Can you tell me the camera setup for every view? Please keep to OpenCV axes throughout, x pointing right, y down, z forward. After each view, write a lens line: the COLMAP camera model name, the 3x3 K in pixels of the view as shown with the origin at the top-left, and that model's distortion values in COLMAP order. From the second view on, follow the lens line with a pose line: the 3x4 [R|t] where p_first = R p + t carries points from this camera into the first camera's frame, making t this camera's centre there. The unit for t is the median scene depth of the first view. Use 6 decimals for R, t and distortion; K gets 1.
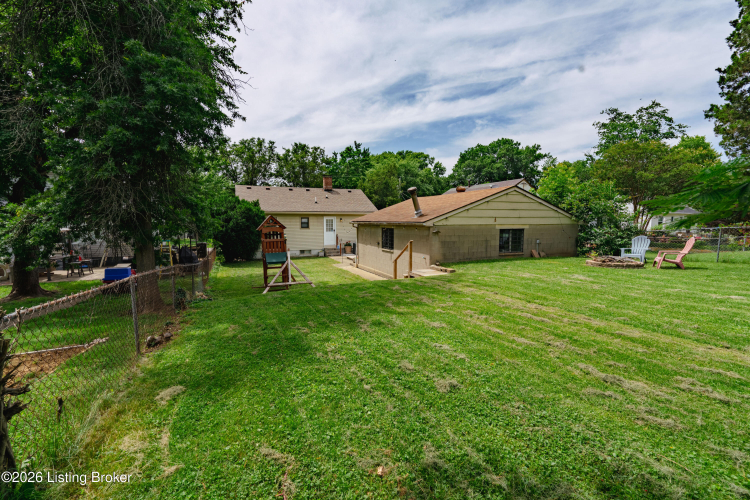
lens RADIAL K [[339.6, 0, 377.4], [0, 339.6, 250.7], [0, 0, 1]] dist [-0.001893, 0.002479]
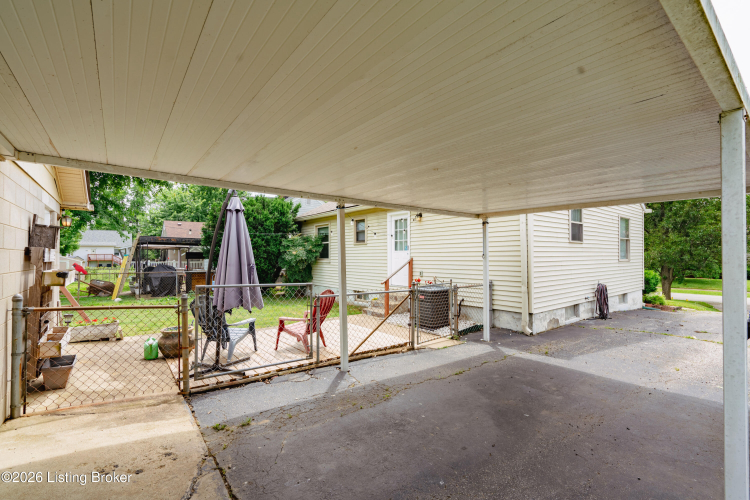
lens RADIAL K [[339.6, 0, 380.2], [0, 339.6, 251.3], [0, 0, 1]] dist [-0.001893, 0.002479]
pose [[0.271261, -0.012833, -0.962420, 0.135446], [-0.085313, 0.995655, -0.037322, -0.024456], [0.958718, 0.092231, 0.268987, 0.541632]]
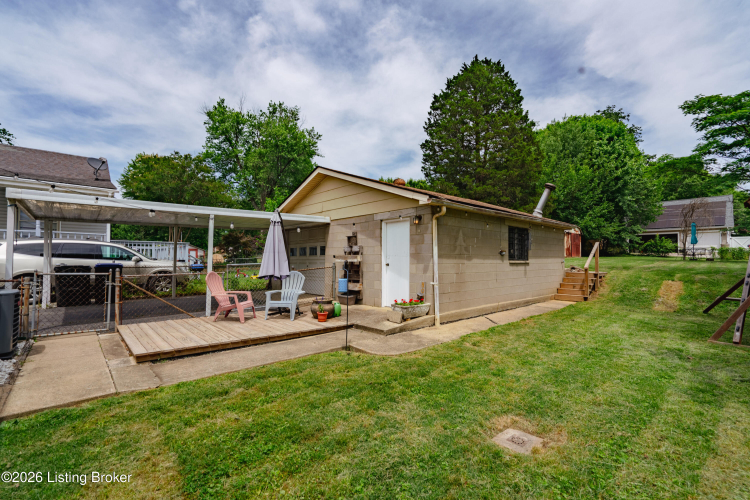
lens RADIAL K [[339.6, 0, 373.5], [0, 339.6, 253.0], [0, 0, 1]] dist [-0.001893, 0.002479]
pose [[-0.320459, 0.012228, 0.947183, -0.177161], [0.080264, 0.996671, 0.014289, -0.017882], [-0.943856, 0.080603, -0.320374, 0.535755]]
